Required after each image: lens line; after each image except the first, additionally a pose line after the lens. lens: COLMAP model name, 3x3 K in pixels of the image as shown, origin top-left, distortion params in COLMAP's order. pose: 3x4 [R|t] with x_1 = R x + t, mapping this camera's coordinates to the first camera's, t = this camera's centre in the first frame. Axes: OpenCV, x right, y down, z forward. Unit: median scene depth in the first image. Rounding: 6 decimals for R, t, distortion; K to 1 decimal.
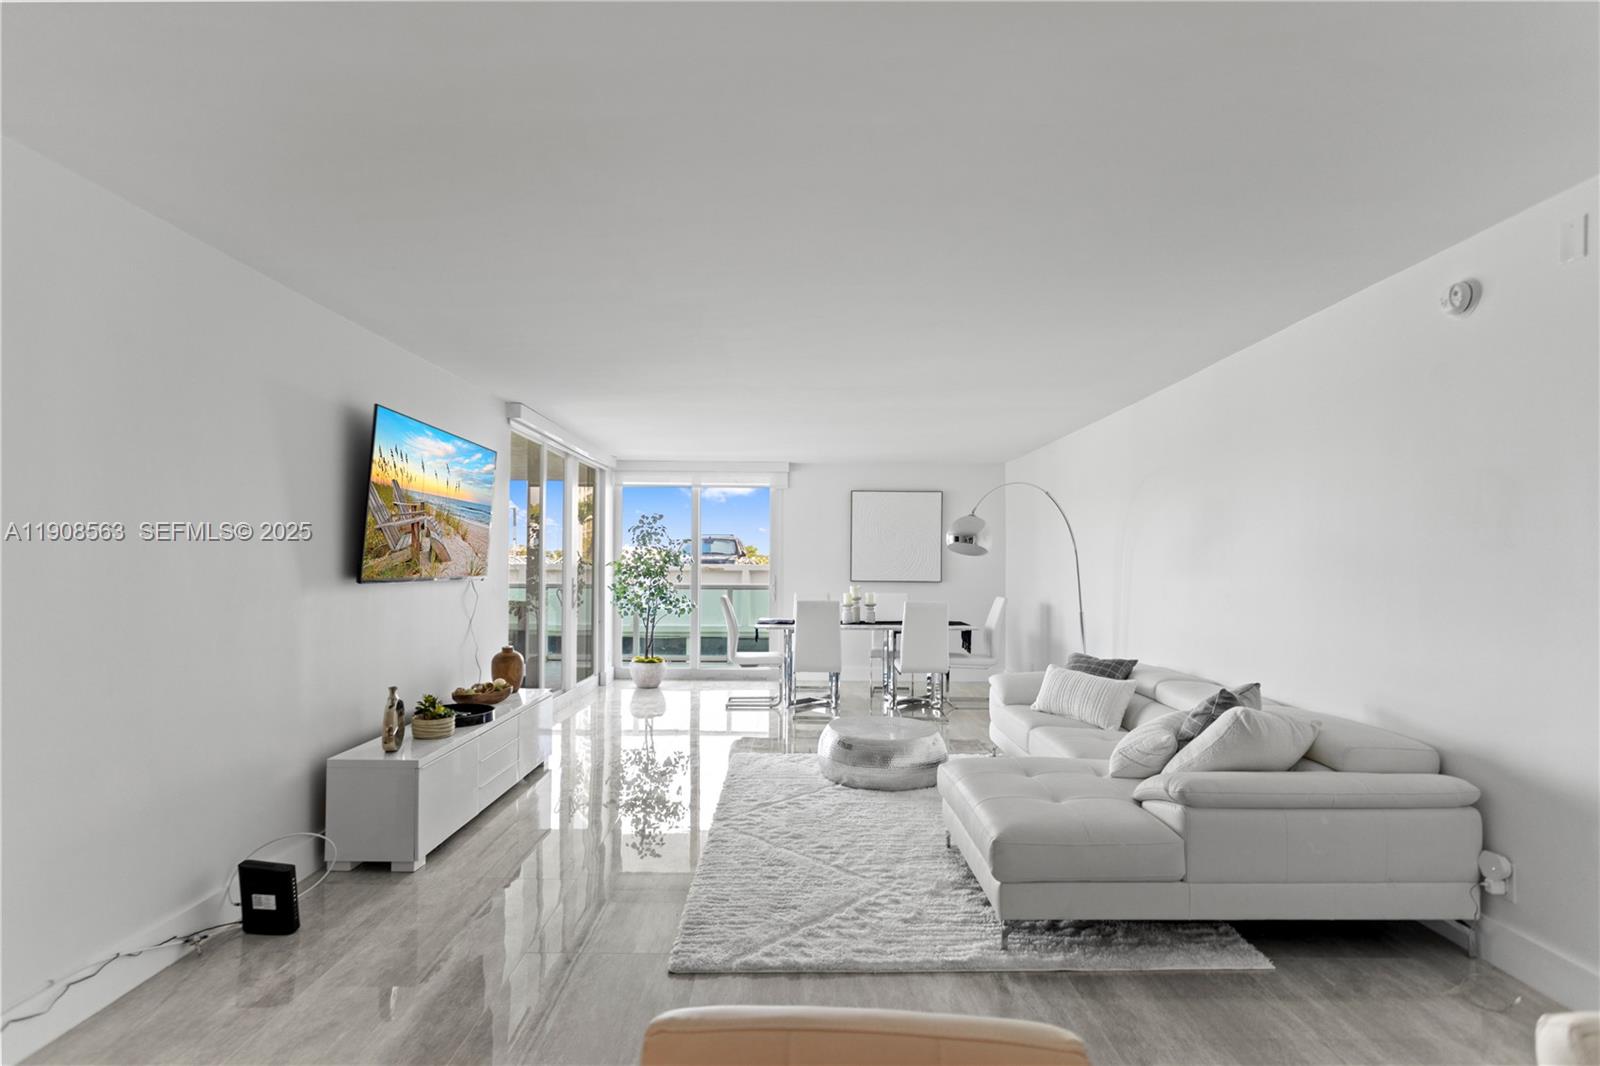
lens RADIAL K [[740.0, 0, 768.6], [0, 740.0, 558.4], [0, 0, 1]] dist [0.003002, 0.000351]
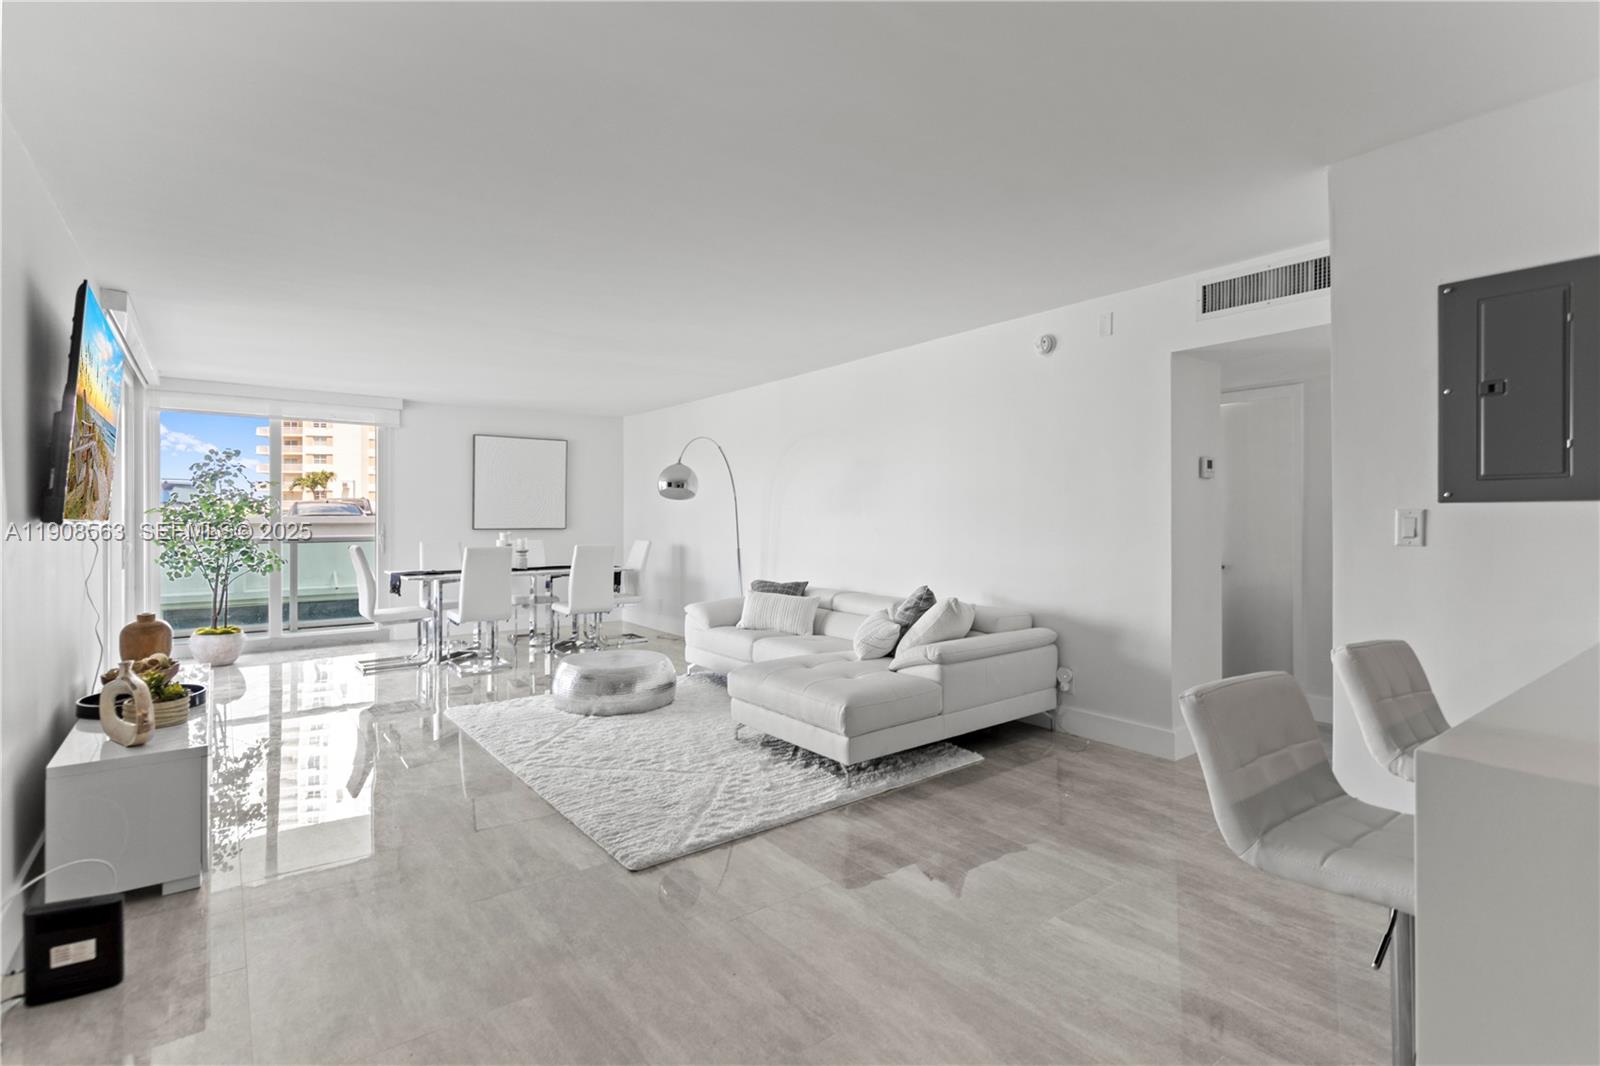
lens RADIAL K [[751.5, 0, 758.6], [0, 751.5, 522.2], [0, 0, 1]] dist [-0.000064, 0.000262]
pose [[0.808476, -0.009853, 0.588447, -0.464300], [0.000676, 0.999875, 0.015814, 0.019374], [-0.588529, -0.012388, 0.808381, 0.000809]]
